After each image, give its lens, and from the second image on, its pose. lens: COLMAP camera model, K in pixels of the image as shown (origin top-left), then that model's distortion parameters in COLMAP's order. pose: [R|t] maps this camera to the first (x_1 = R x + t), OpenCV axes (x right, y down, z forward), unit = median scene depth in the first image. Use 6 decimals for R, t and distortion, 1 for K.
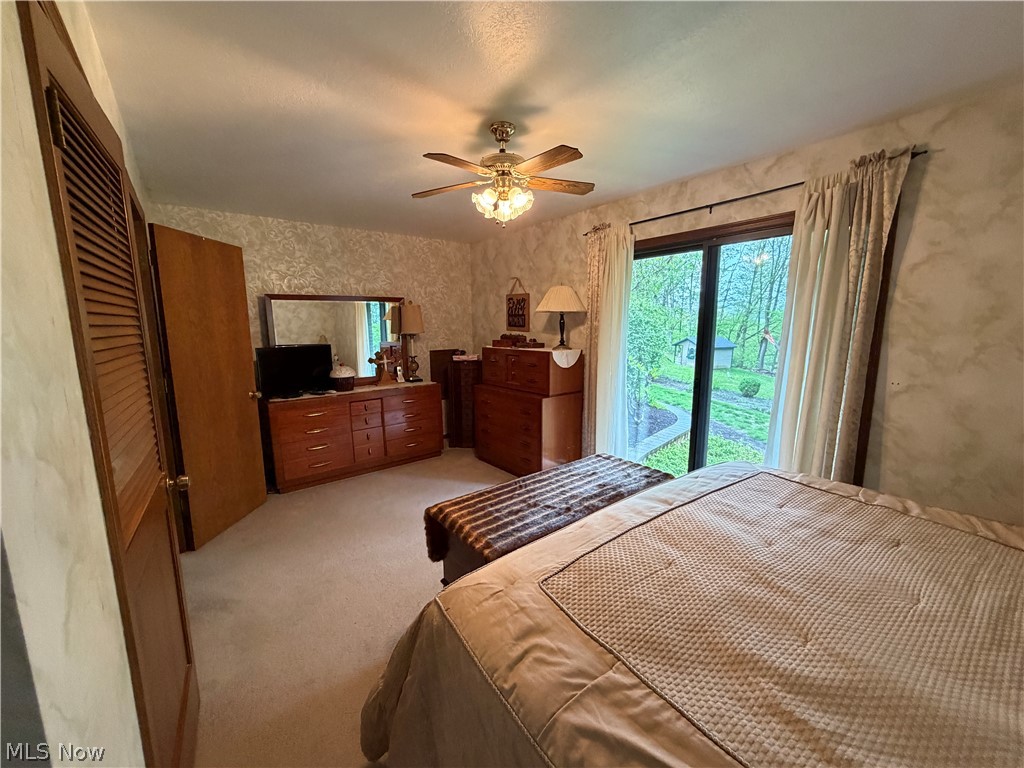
lens RADIAL K [[409.3, 0, 511.3], [0, 409.3, 385.1], [0, 0, 1]] dist [-0.001129, -0.000301]
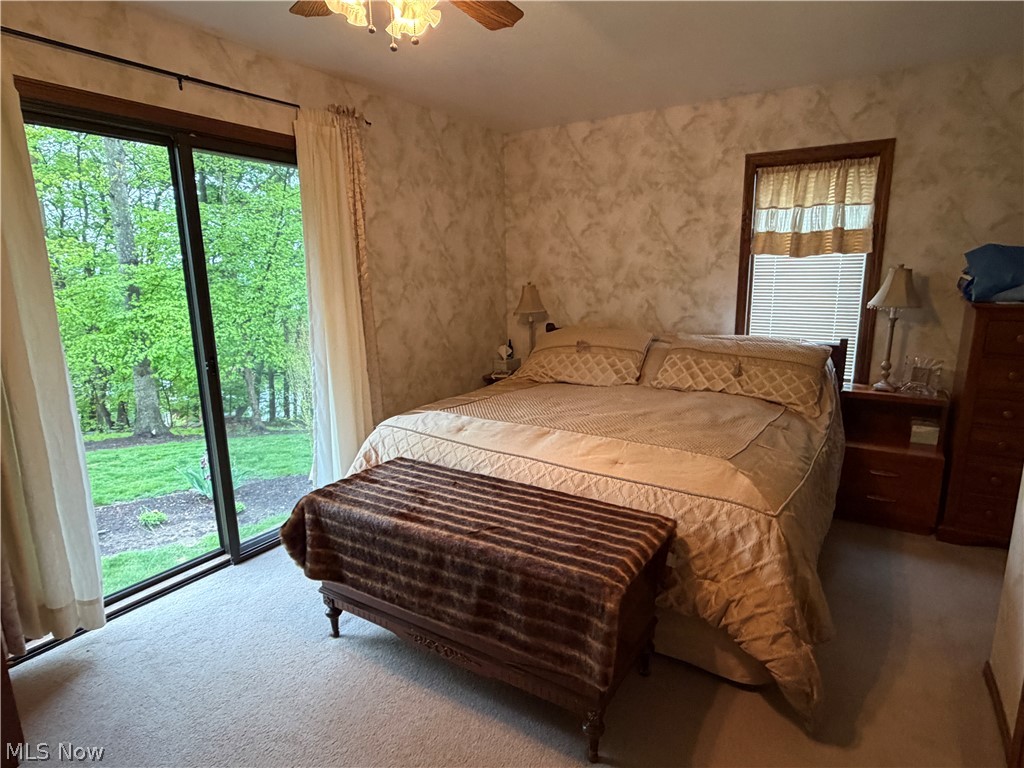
lens RADIAL K [[582.0, 0, 514.8], [0, 582.0, 396.4], [0, 0, 1]] dist [0.003170, 0.001553]
pose [[-0.350995, -0.184966, 0.917927, -0.665911], [0.158119, 0.954511, 0.252799, -0.139650], [-0.922931, 0.233873, -0.305782, 1.044392]]
